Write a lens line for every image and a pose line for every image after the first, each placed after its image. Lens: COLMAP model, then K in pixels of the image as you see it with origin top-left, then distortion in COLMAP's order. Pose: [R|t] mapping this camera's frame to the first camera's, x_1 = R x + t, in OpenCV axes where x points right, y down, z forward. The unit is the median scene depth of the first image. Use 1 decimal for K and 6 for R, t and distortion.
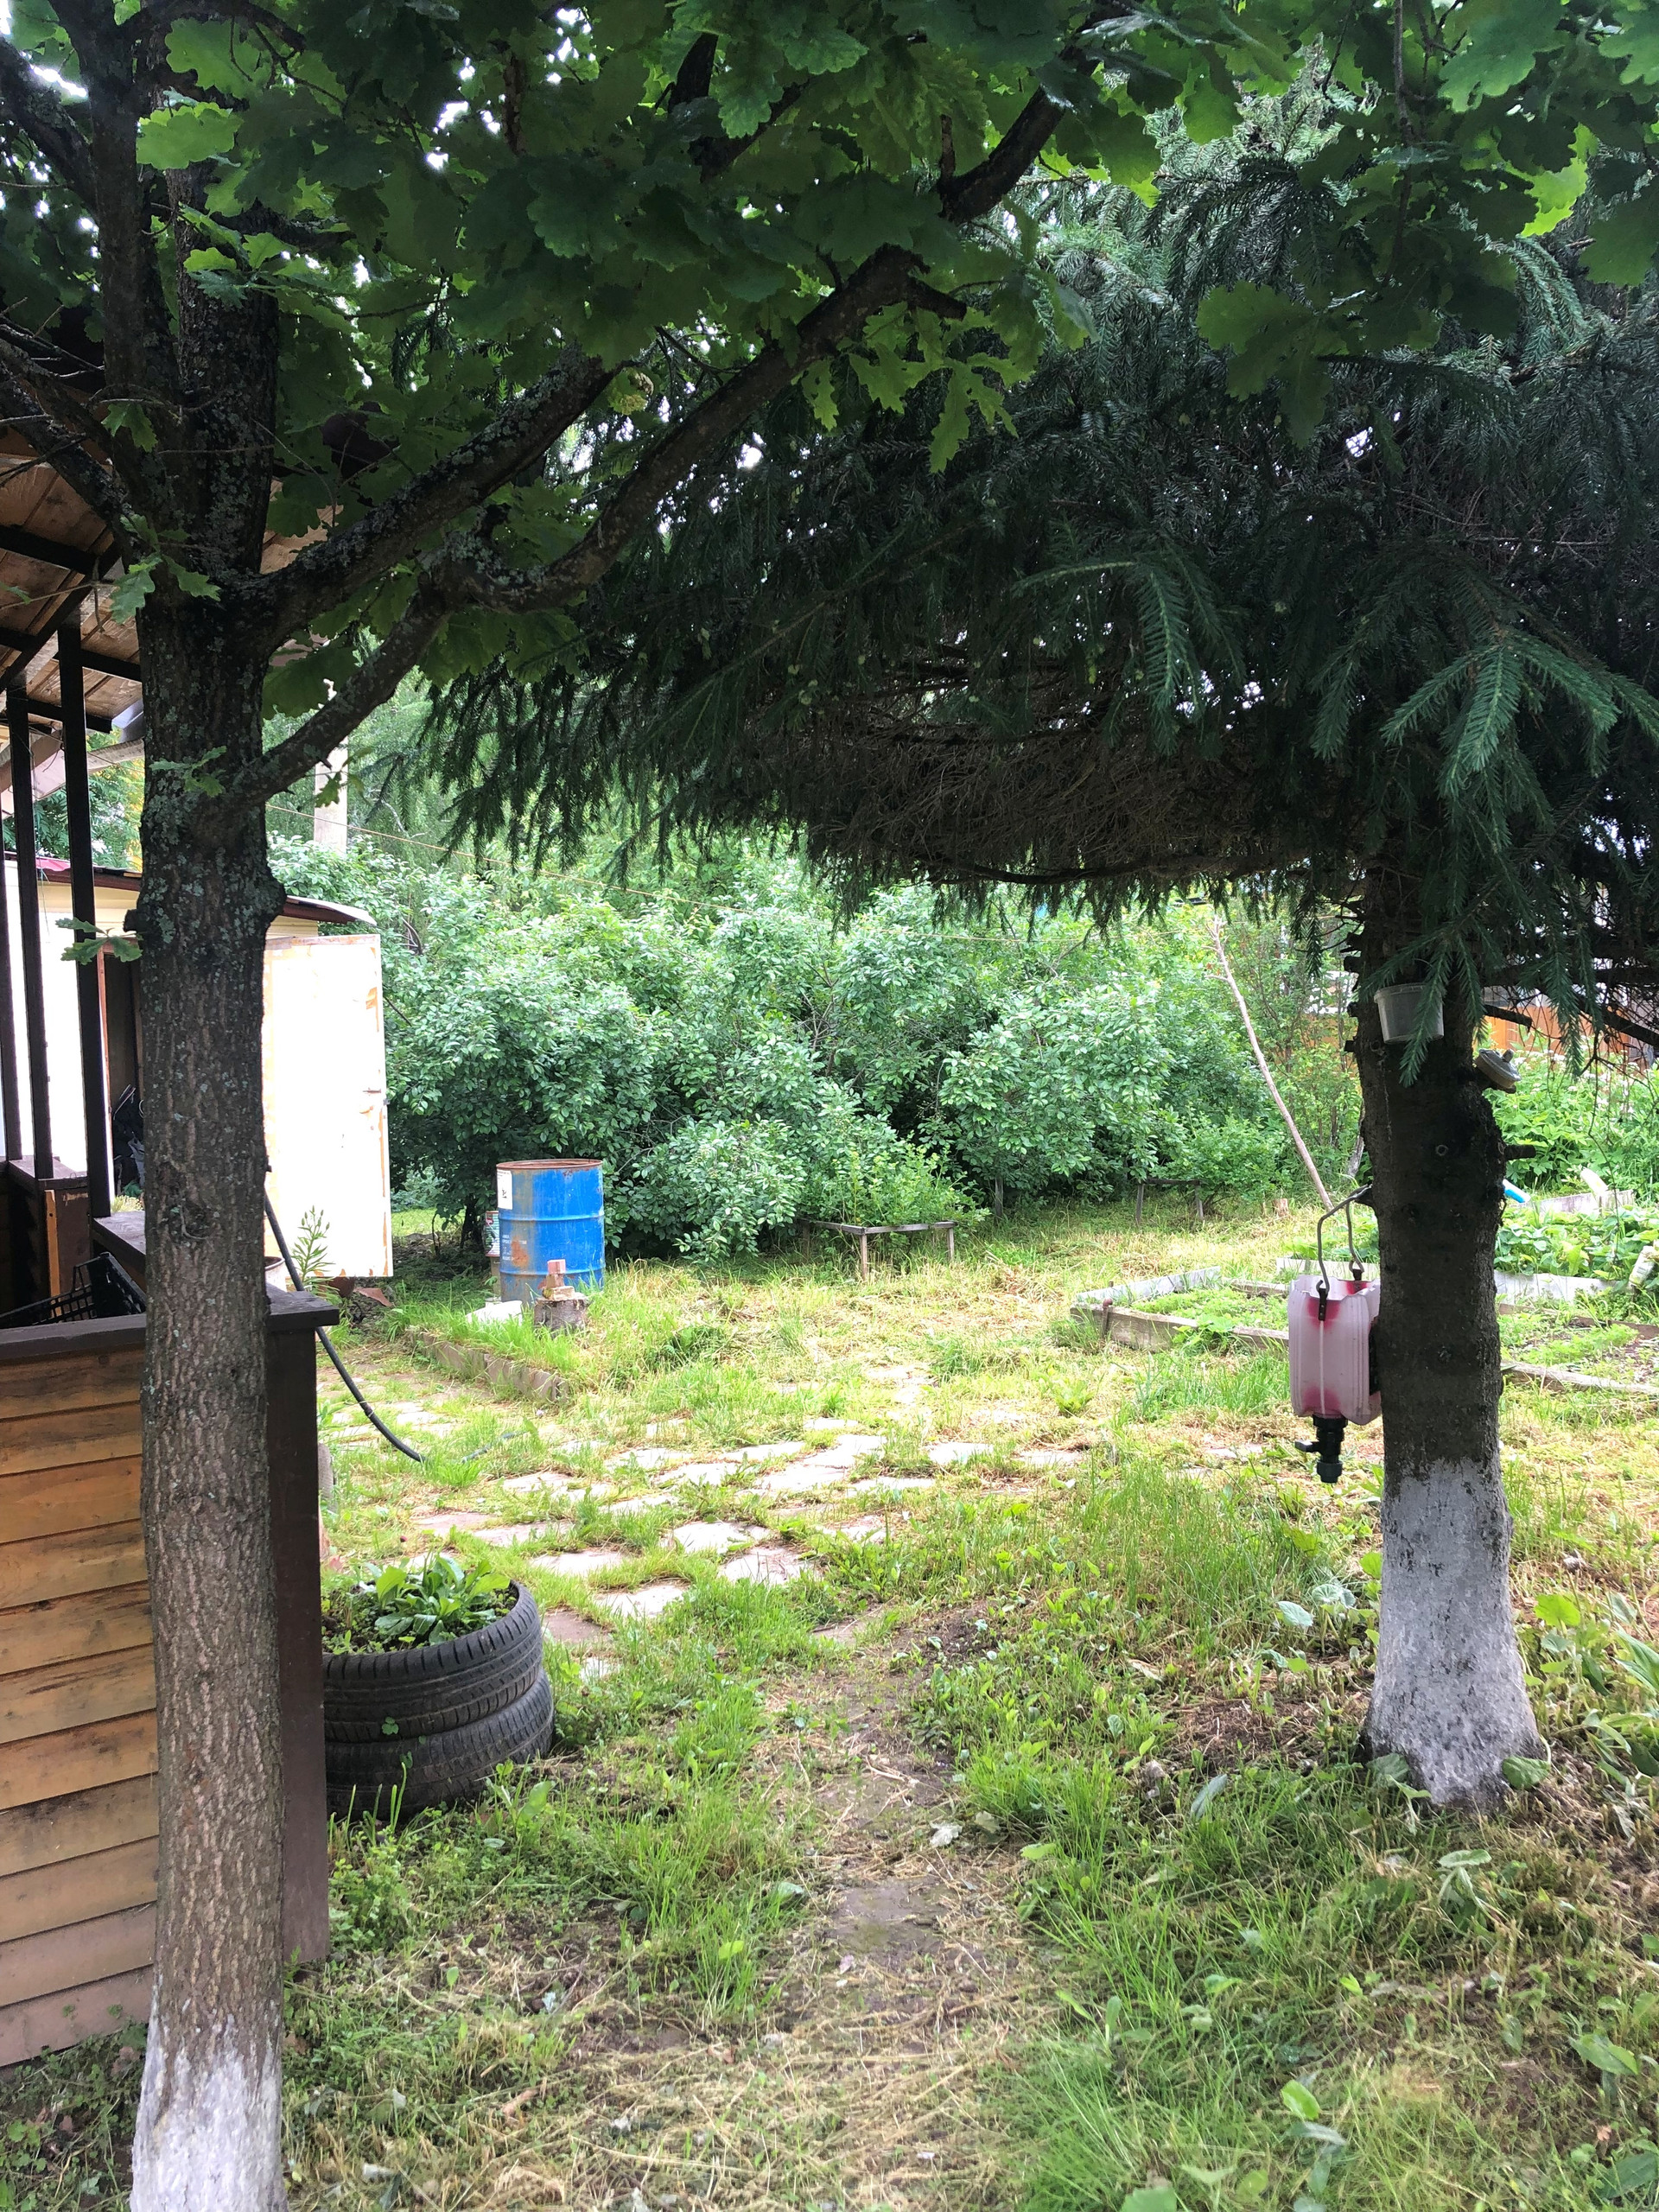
lens RADIAL K [[1783.0, 0, 739.0], [0, 1783.0, 1146.5], [0, 0, 1]] dist [0.037198, -0.001402]
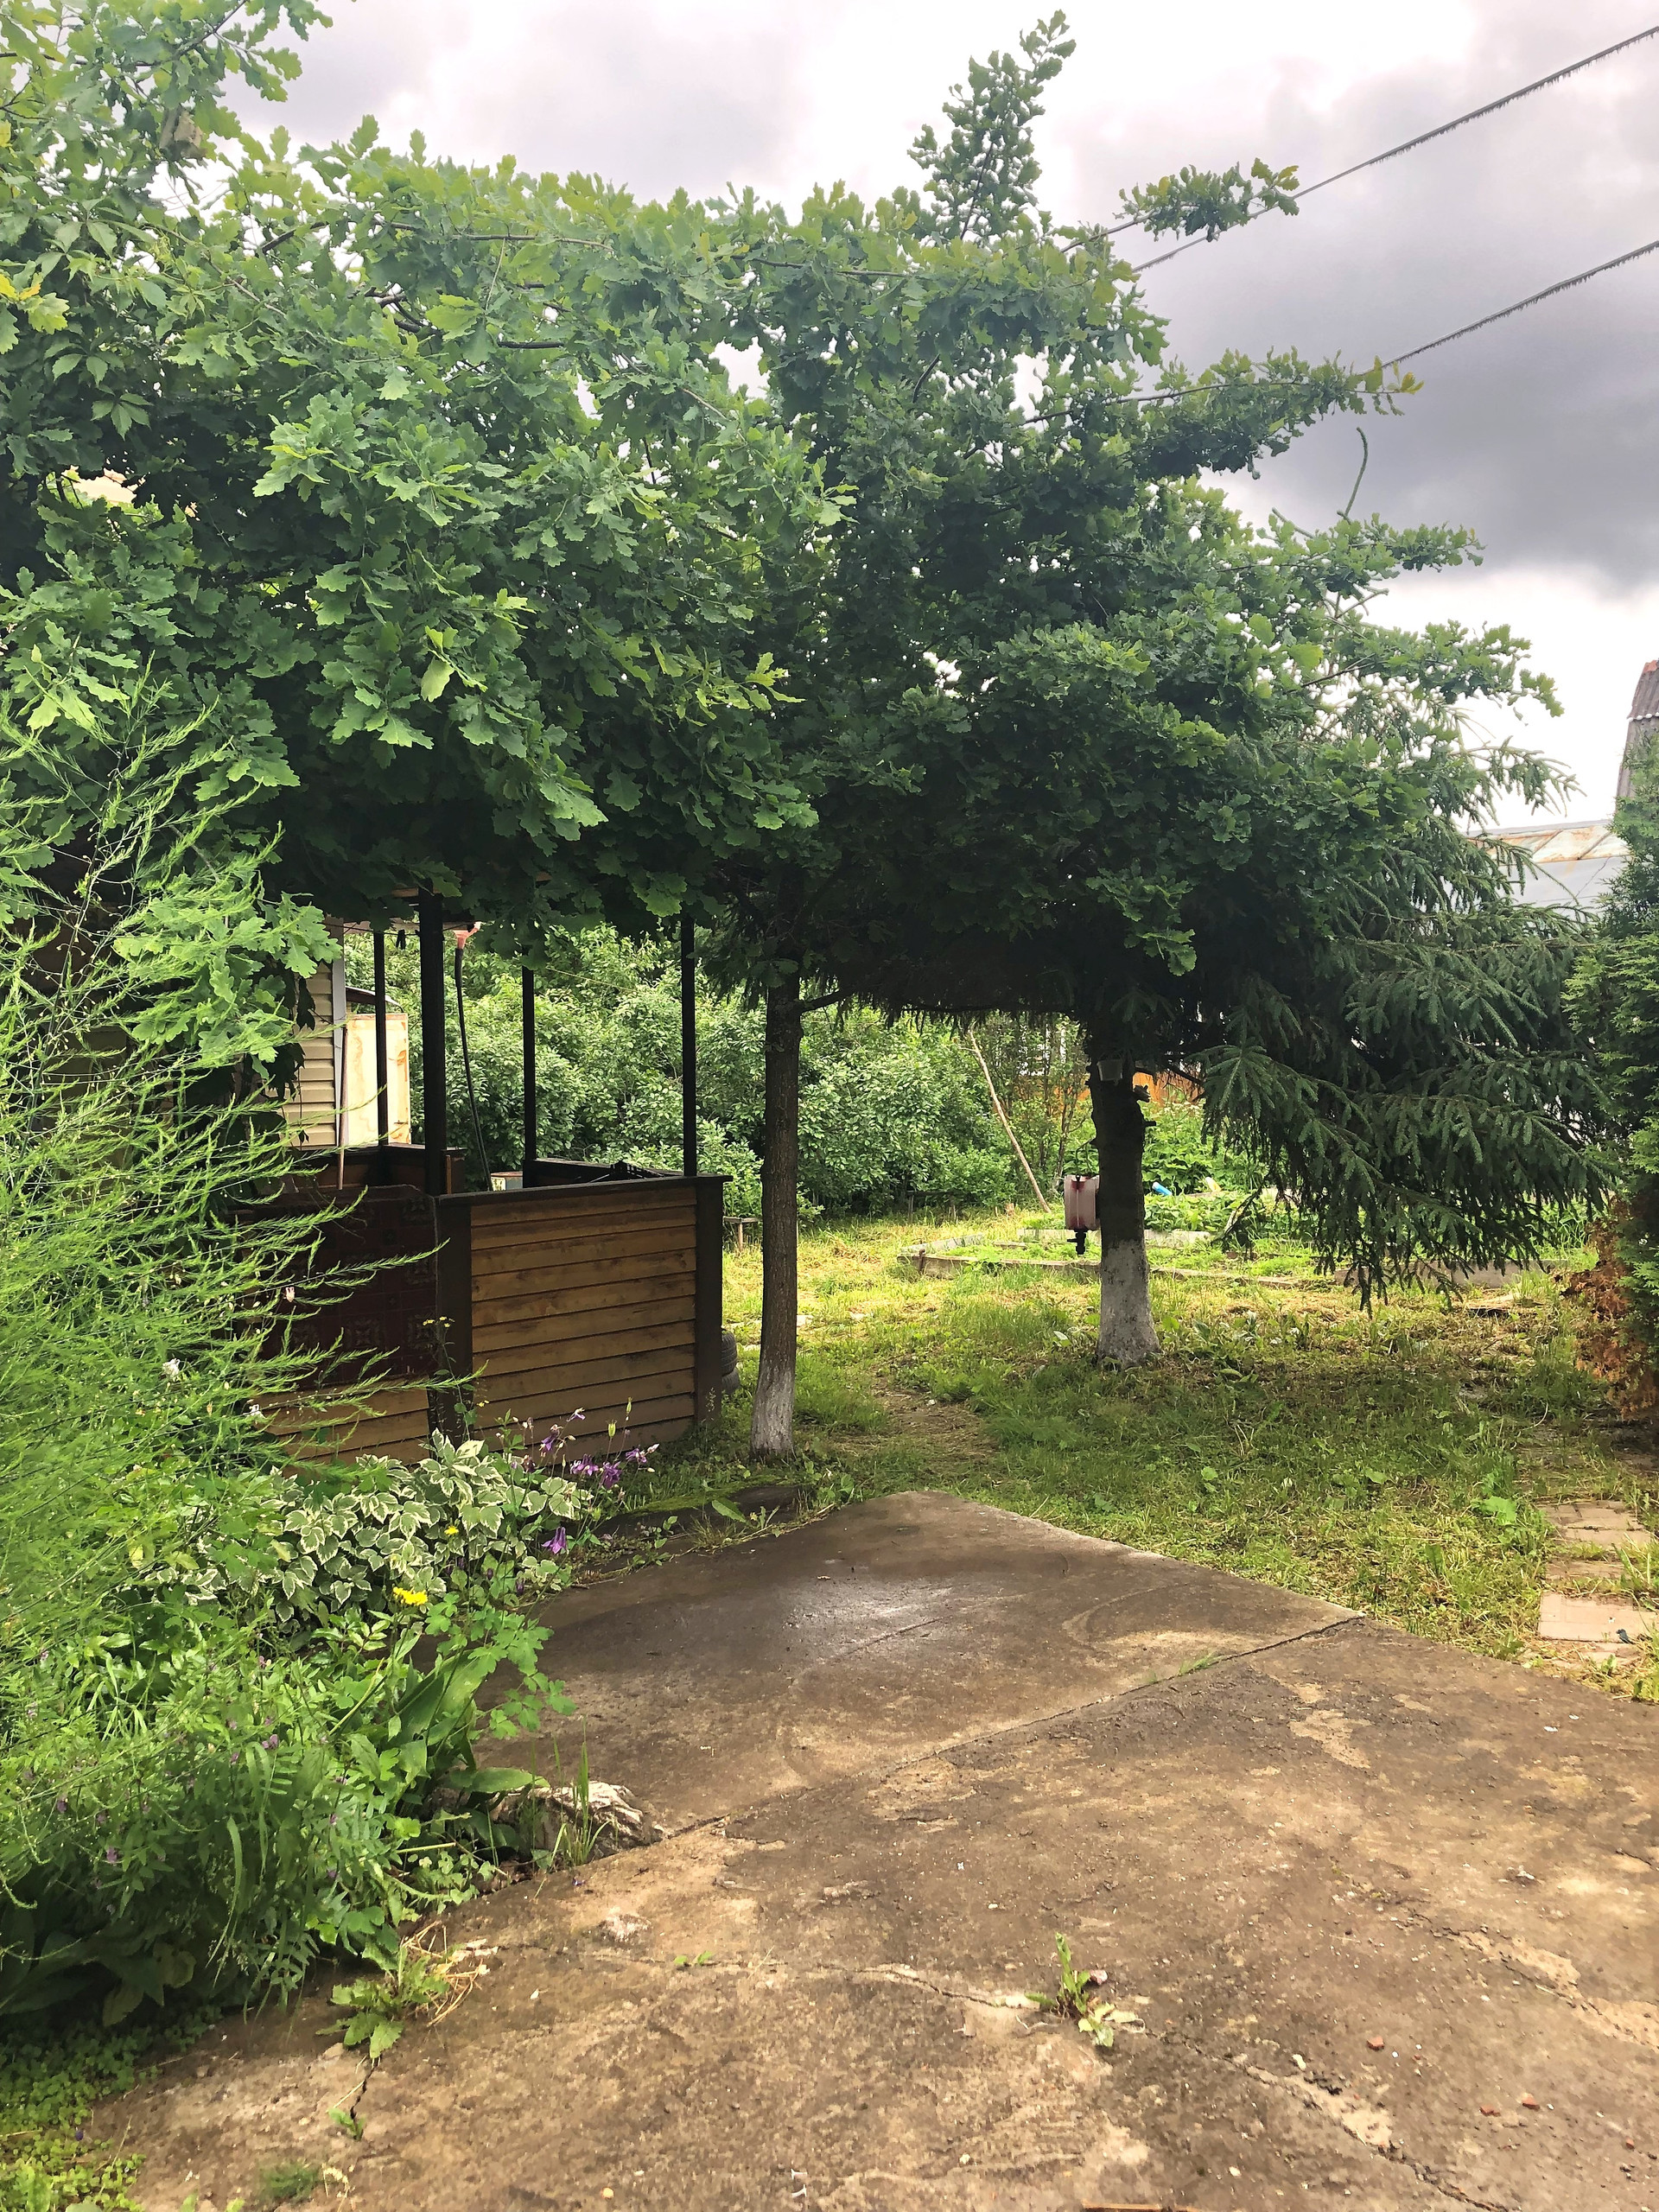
lens RADIAL K [[1783.0, 0, 739.0], [0, 1783.0, 1146.5], [0, 0, 1]] dist [0.037198, -0.001402]
pose [[0.985824, 0.001158, 0.167776, -0.163371], [0.004542, 0.999425, -0.033588, 0.033414], [-0.167718, 0.033874, 0.985253, -0.404029]]
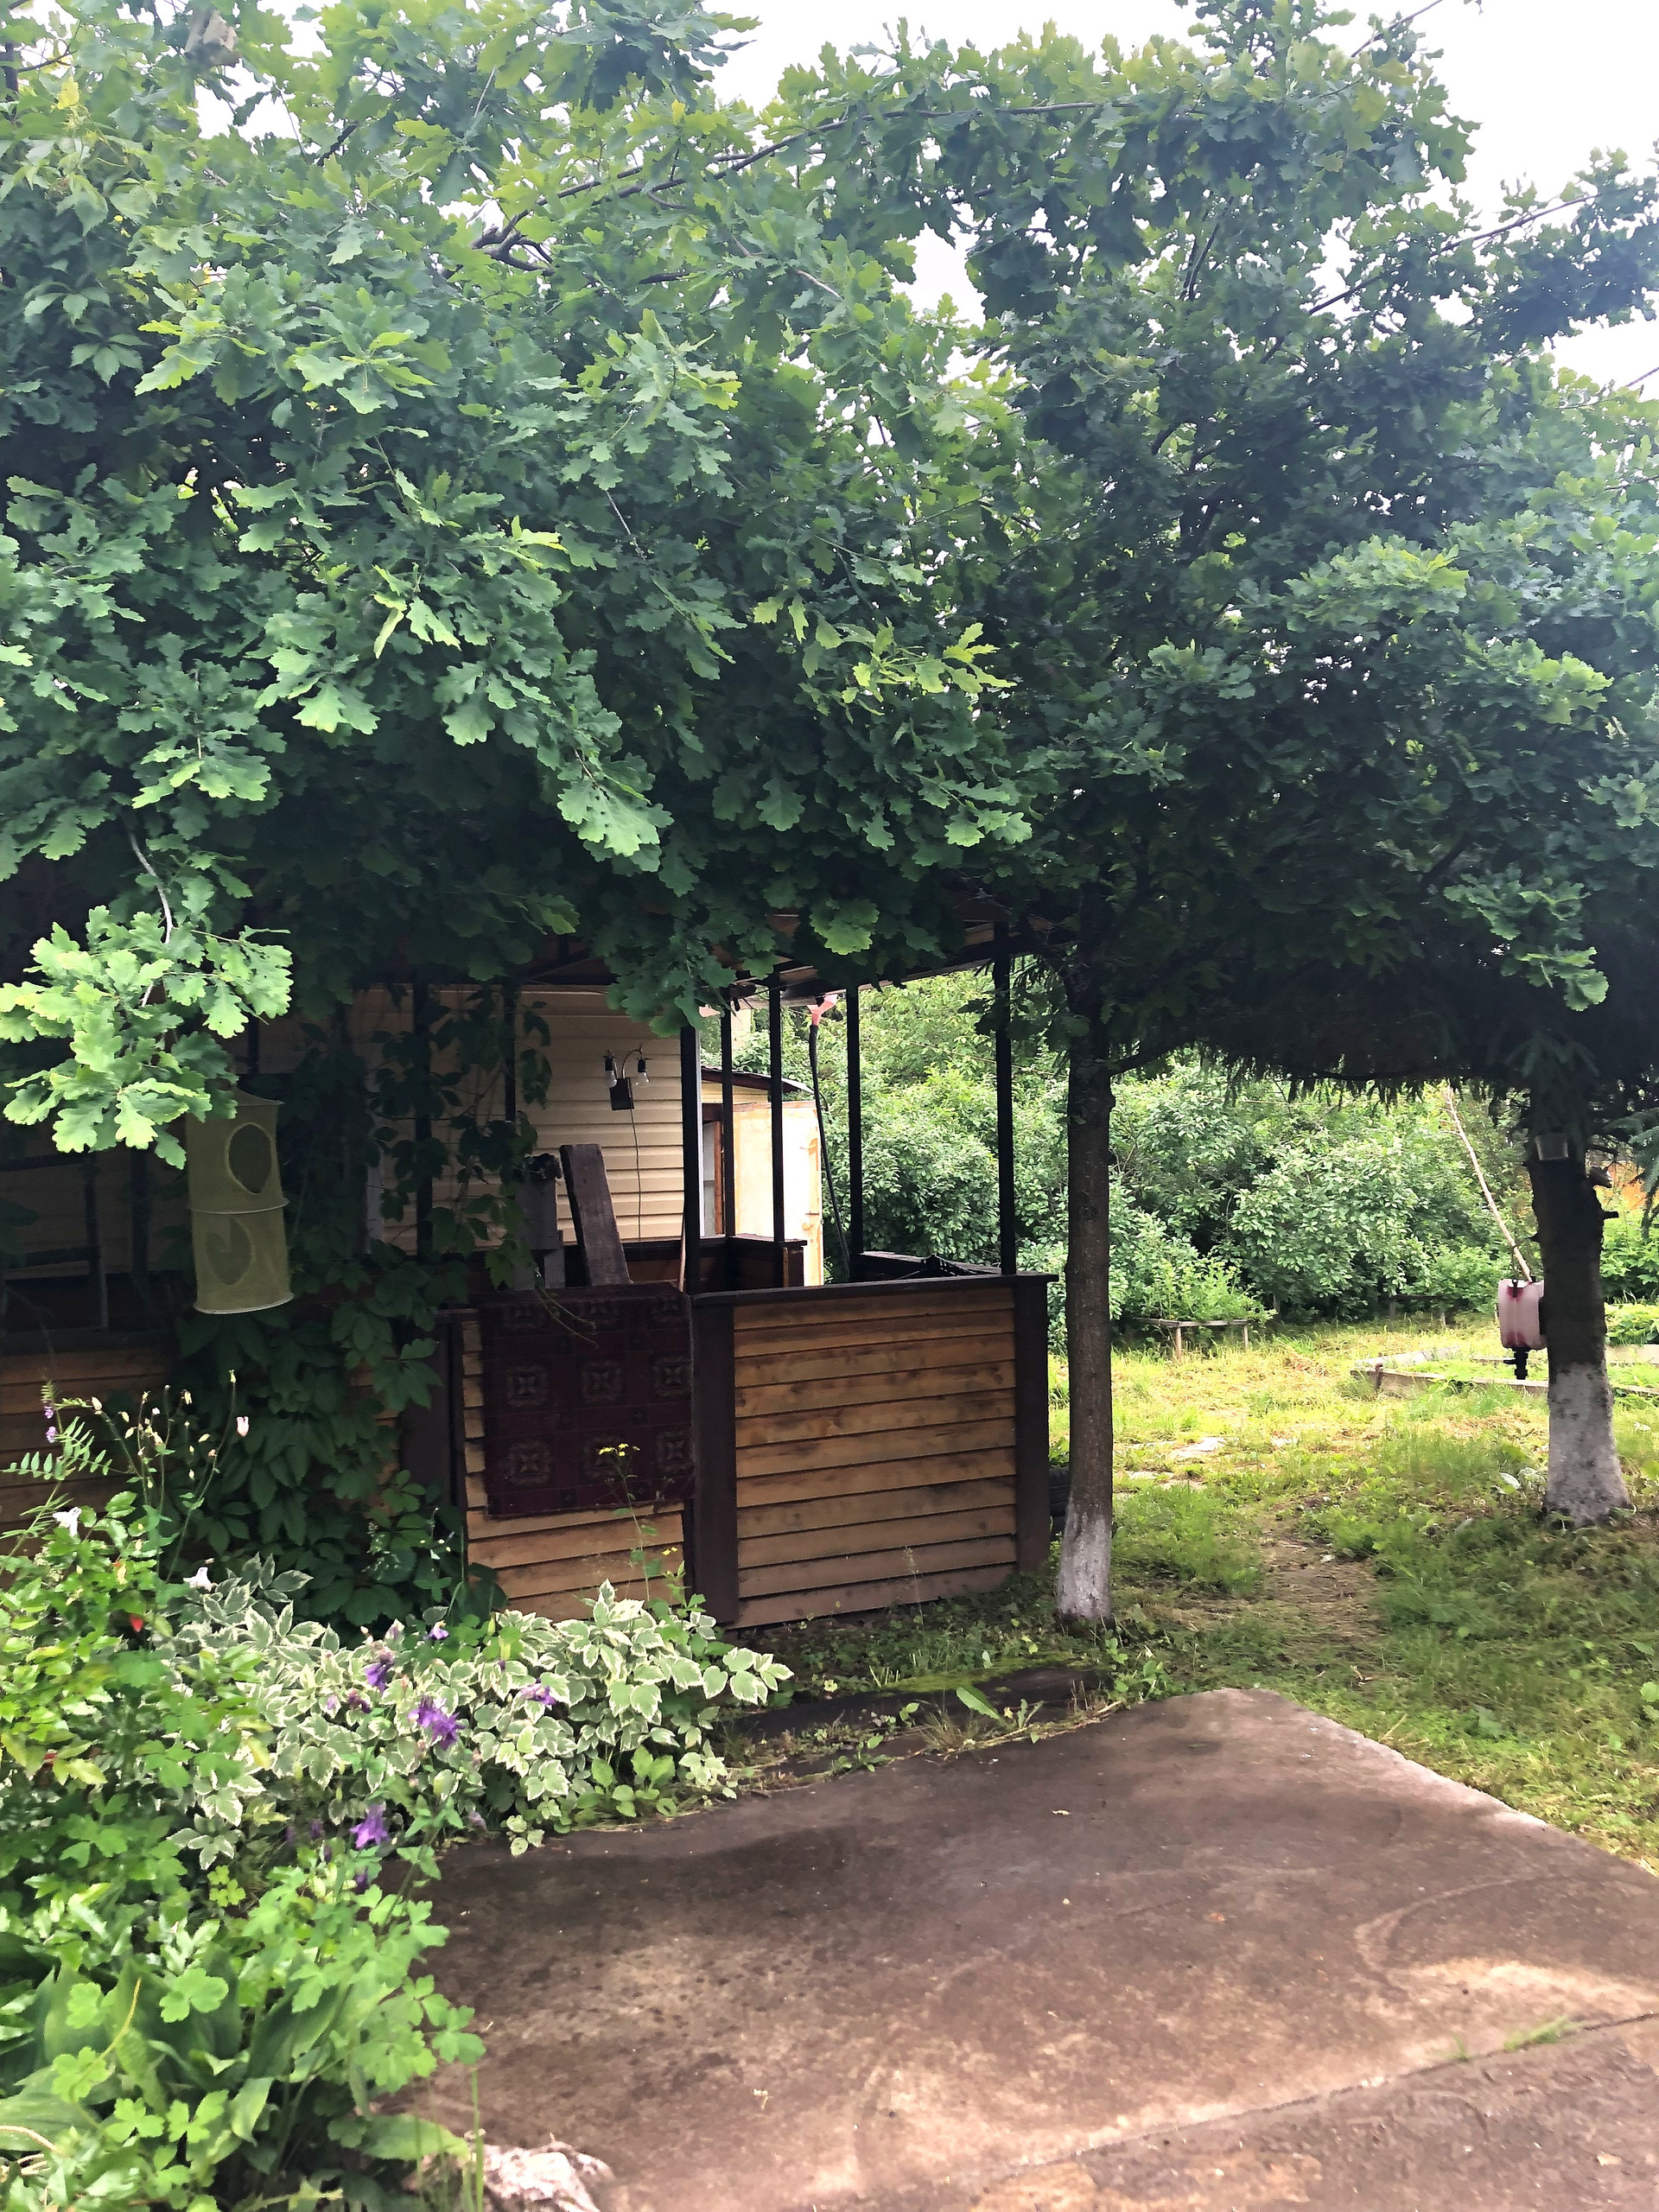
lens RADIAL K [[1791.7, 0, 799.6], [0, 1791.7, 1123.9], [0, 0, 1]] dist [0.033660, -0.004088]
pose [[0.996359, 0.001069, -0.085248, -0.087908], [-0.009521, 0.995061, -0.098806, 0.031249], [0.084722, 0.099258, 0.991449, -0.317057]]
